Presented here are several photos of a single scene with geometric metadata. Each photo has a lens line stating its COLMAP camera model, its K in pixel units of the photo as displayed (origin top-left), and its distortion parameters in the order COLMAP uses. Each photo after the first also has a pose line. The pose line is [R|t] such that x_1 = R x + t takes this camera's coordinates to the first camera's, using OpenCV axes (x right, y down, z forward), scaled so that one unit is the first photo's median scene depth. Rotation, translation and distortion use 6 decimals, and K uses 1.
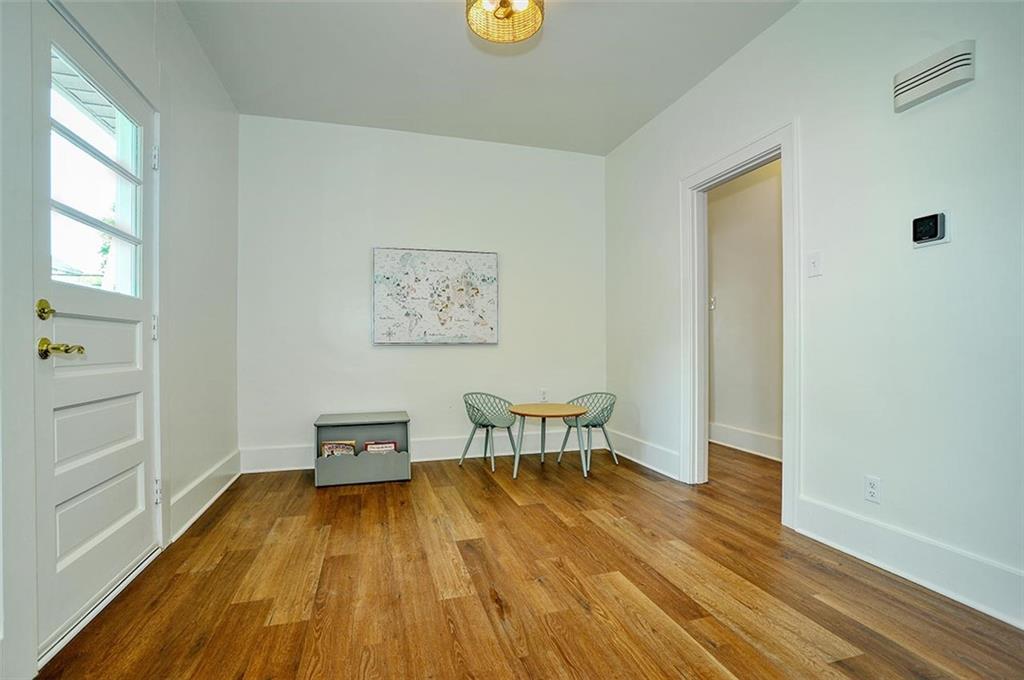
lens RADIAL K [[476.9, 0, 516.6], [0, 476.9, 344.8], [0, 0, 1]] dist [-0.000224, 0.000237]
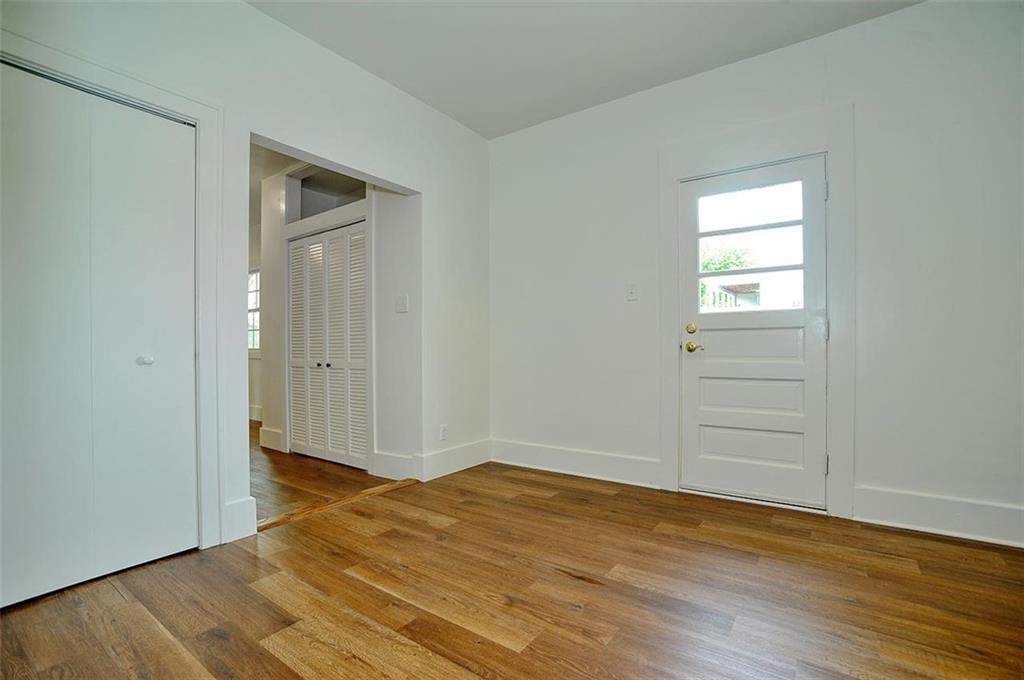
lens RADIAL K [[476.9, 0, 513.0], [0, 476.9, 348.5], [0, 0, 1]] dist [-0.000224, 0.000237]
pose [[-0.796756, 0.004838, -0.604282, 0.765478], [0.008367, 0.999960, -0.003026, 0.009600], [0.604244, -0.007467, -0.796765, 1.828903]]
